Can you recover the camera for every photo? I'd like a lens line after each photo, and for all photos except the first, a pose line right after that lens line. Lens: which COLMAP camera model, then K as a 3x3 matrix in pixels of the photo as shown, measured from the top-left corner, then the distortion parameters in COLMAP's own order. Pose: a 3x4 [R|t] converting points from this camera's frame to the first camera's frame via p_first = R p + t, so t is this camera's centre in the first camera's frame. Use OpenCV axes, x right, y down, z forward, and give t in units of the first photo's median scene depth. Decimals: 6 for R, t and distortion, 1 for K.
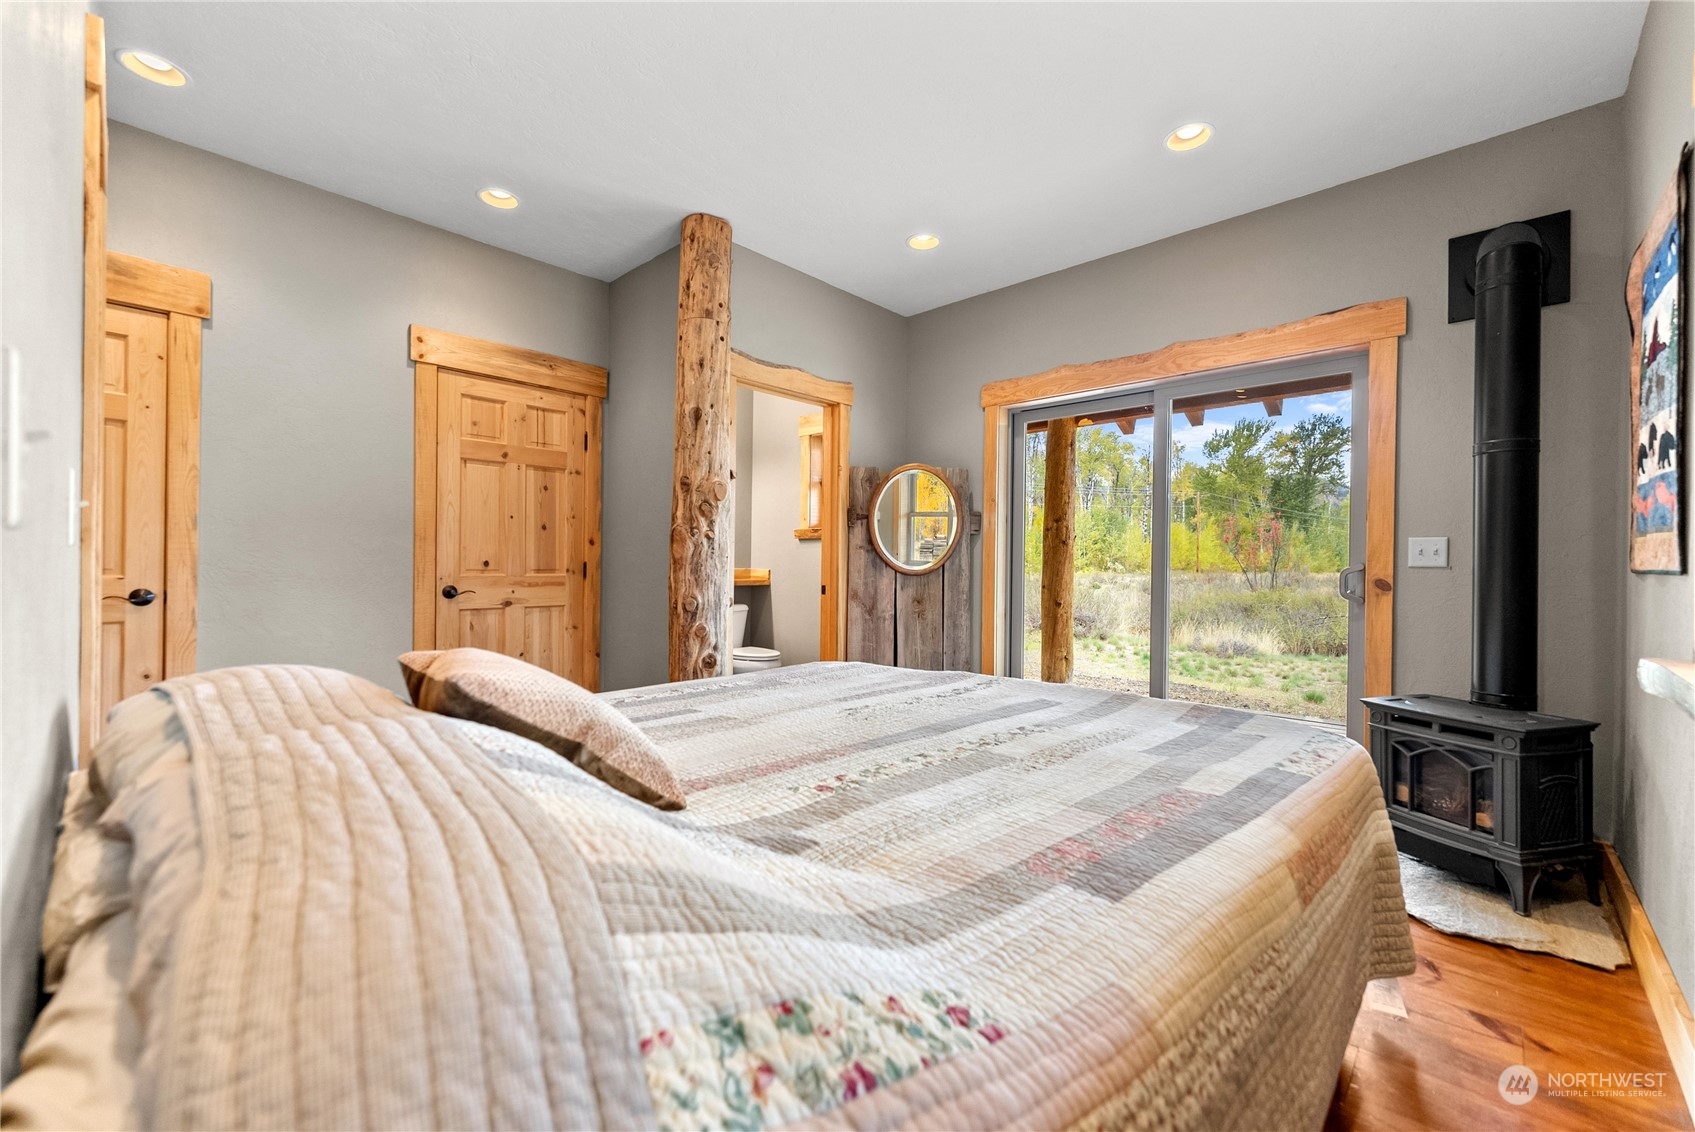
lens RADIAL K [[683.7, 0, 844.0], [0, 683.7, 580.9], [0, 0, 1]] dist [-0.000665, -0.000145]
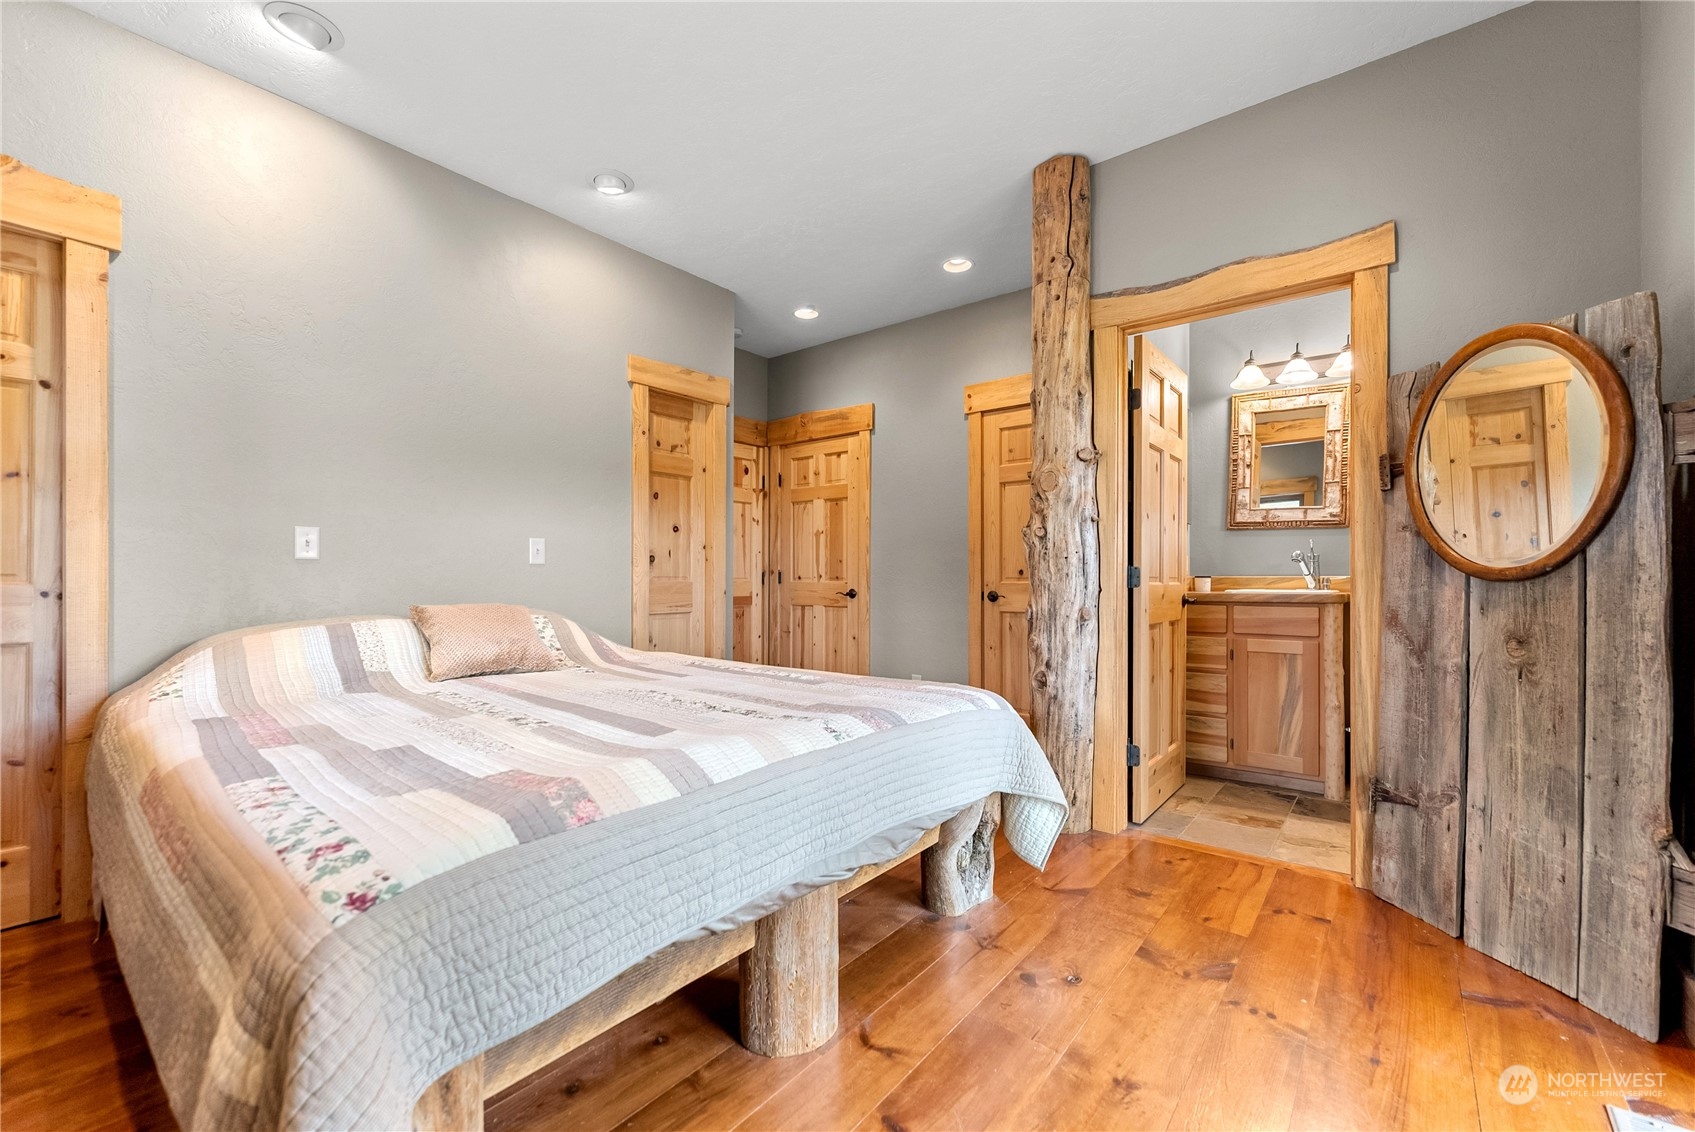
lens RADIAL K [[695.7, 0, 840.8], [0, 695.7, 581.9], [0, 0, 1]] dist [0.000323, 0.000118]
pose [[0.076945, -0.006952, -0.997011, 0.516671], [-0.023134, 0.999694, -0.008756, 0.006409], [0.996767, 0.023738, 0.076760, 0.536570]]
